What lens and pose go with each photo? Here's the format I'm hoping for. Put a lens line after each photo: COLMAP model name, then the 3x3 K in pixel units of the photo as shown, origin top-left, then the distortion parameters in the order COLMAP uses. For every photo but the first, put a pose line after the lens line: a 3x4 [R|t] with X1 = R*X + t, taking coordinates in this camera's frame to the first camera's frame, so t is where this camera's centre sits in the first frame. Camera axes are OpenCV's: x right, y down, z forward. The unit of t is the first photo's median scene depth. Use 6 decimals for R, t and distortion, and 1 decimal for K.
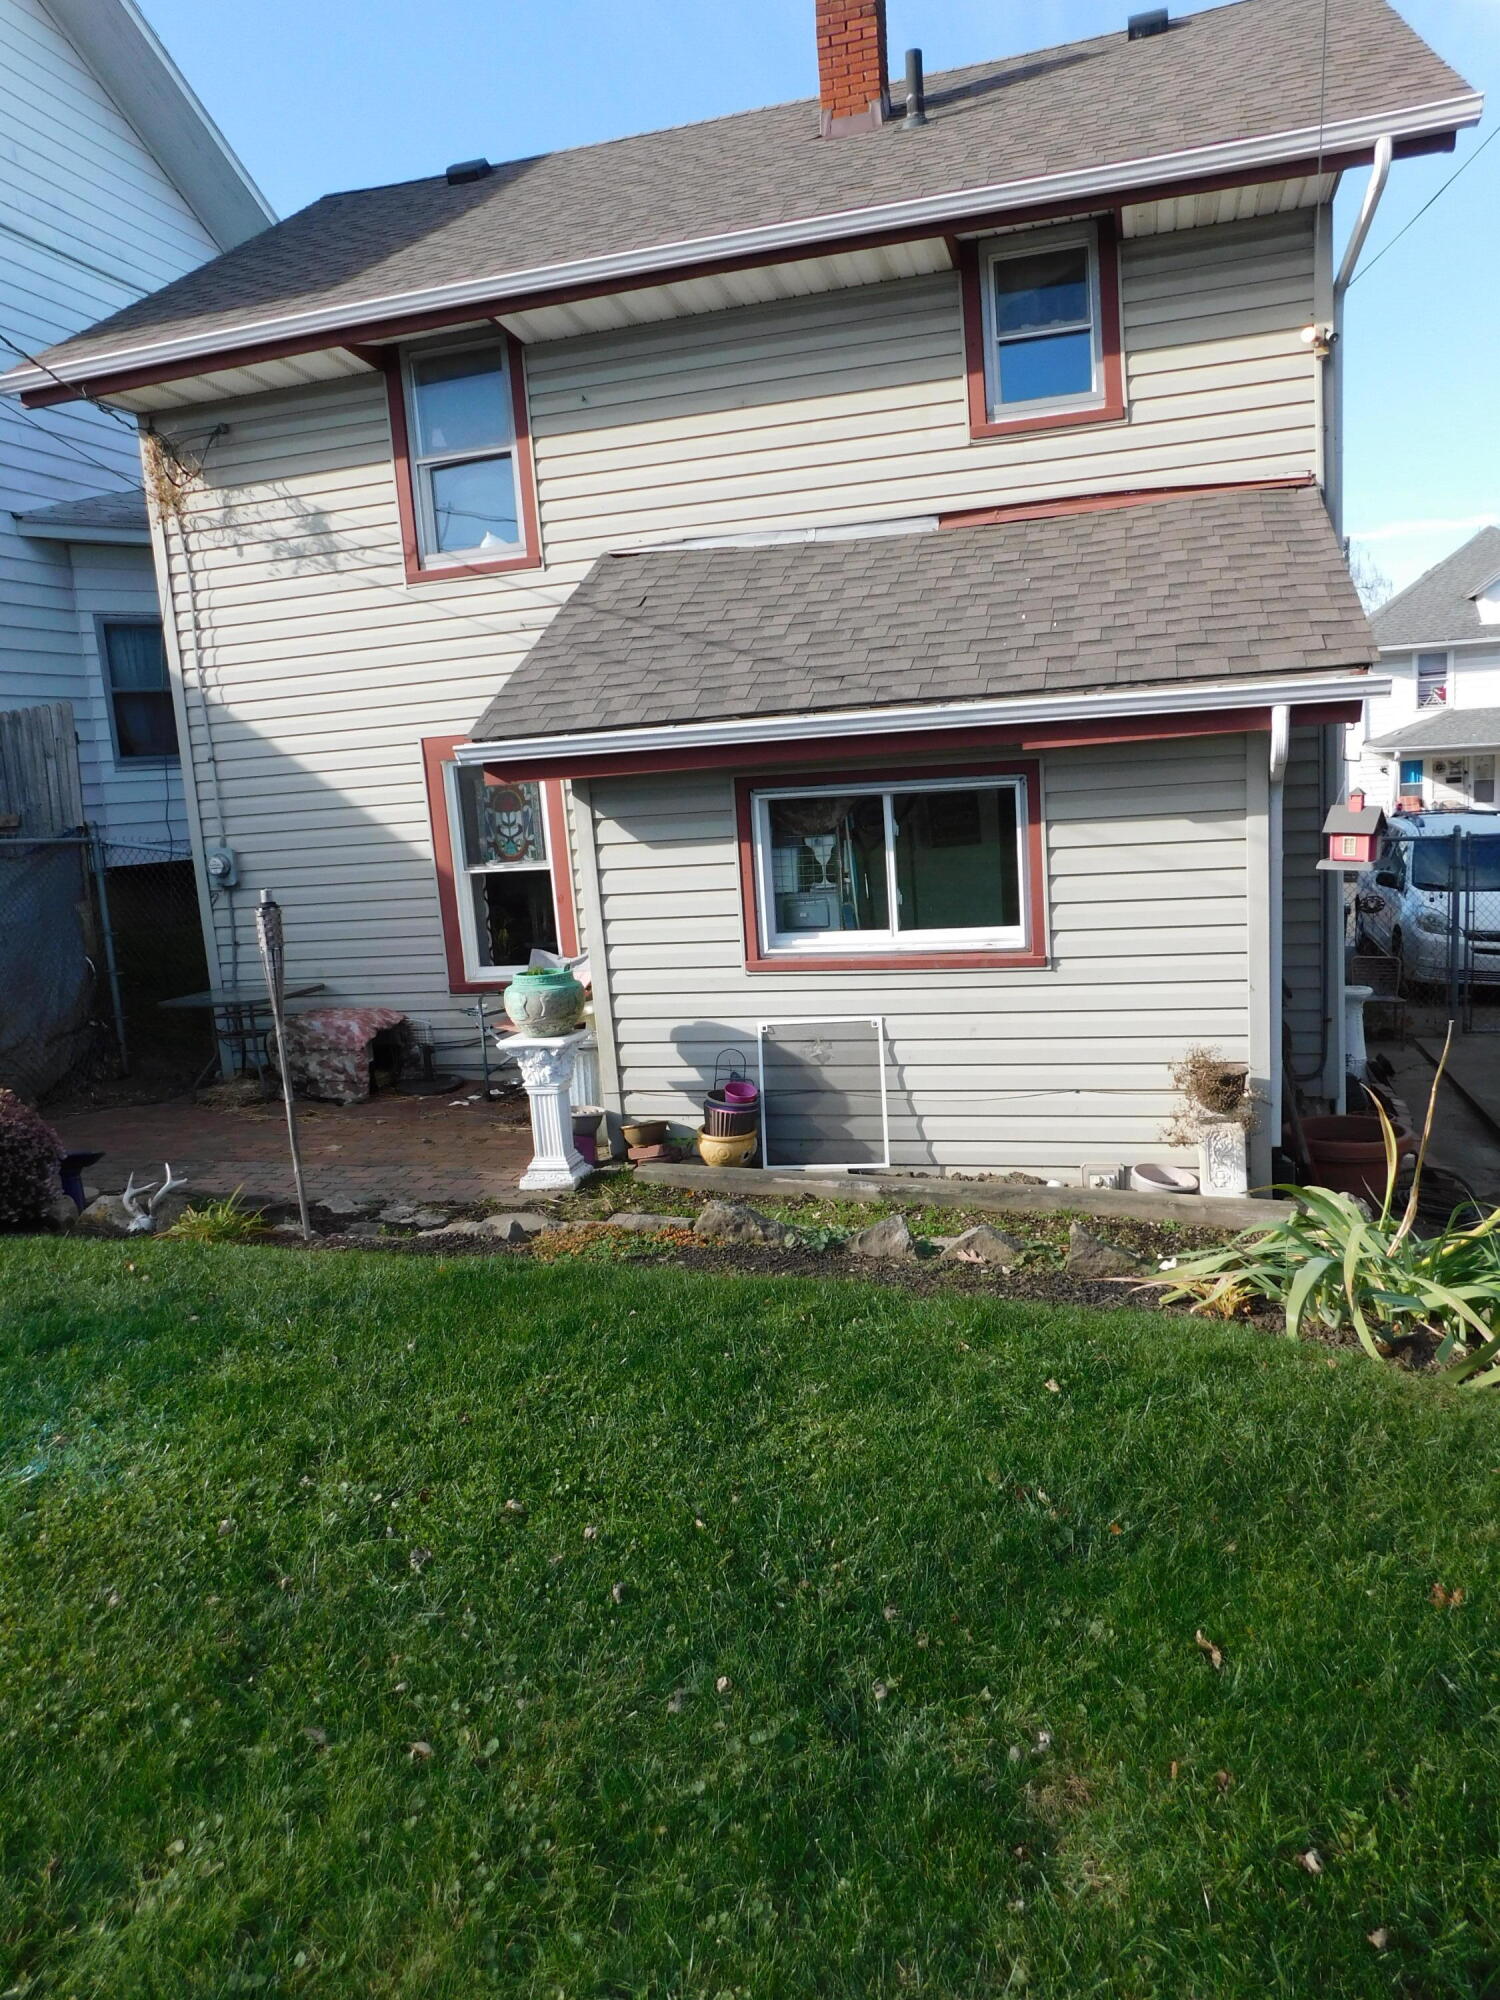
lens RADIAL K [[1407.0, 0, 743.4], [0, 1407.0, 985.0], [0, 0, 1]] dist [-0.034732, 0.011734]
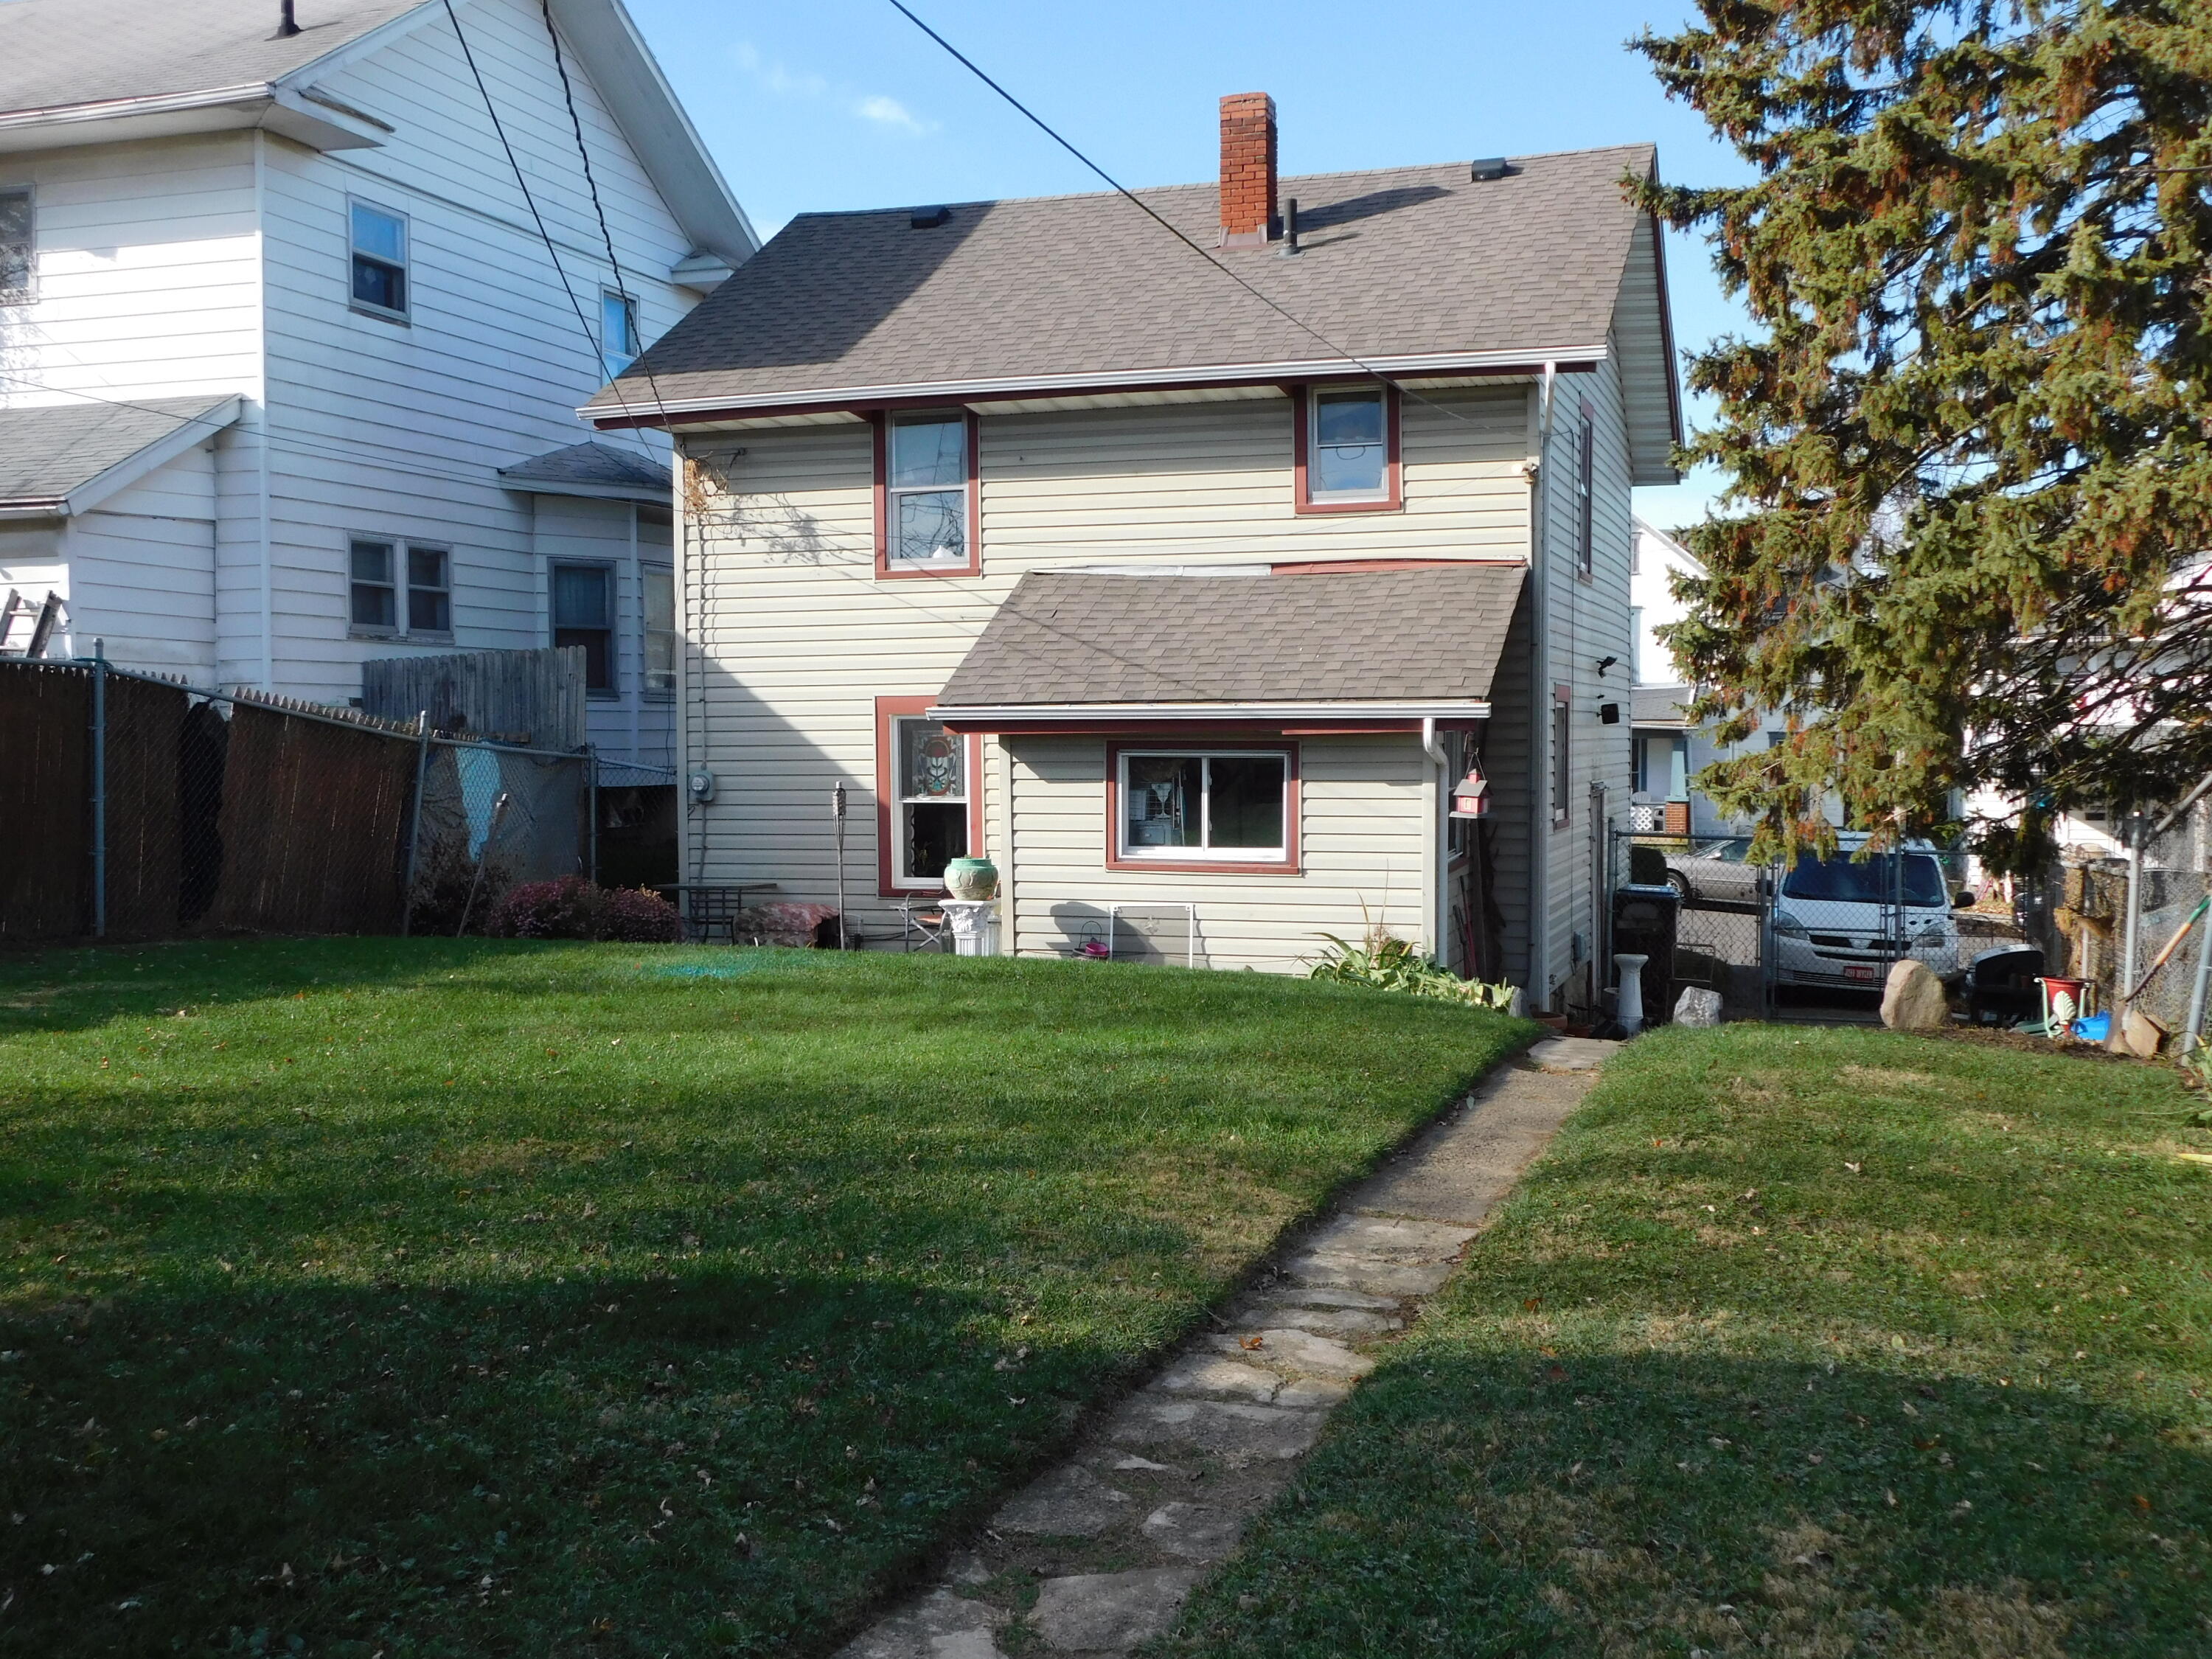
lens RADIAL K [[2305.1, 0, 1109.0], [0, 2305.1, 834.1], [0, 0, 1]] dist [-0.001270, 0.000000]
pose [[0.997335, 0.067535, -0.027603, 0.059341], [-0.070212, 0.991279, -0.111522, 0.191228], [0.019830, 0.113163, 0.993379, -1.214288]]
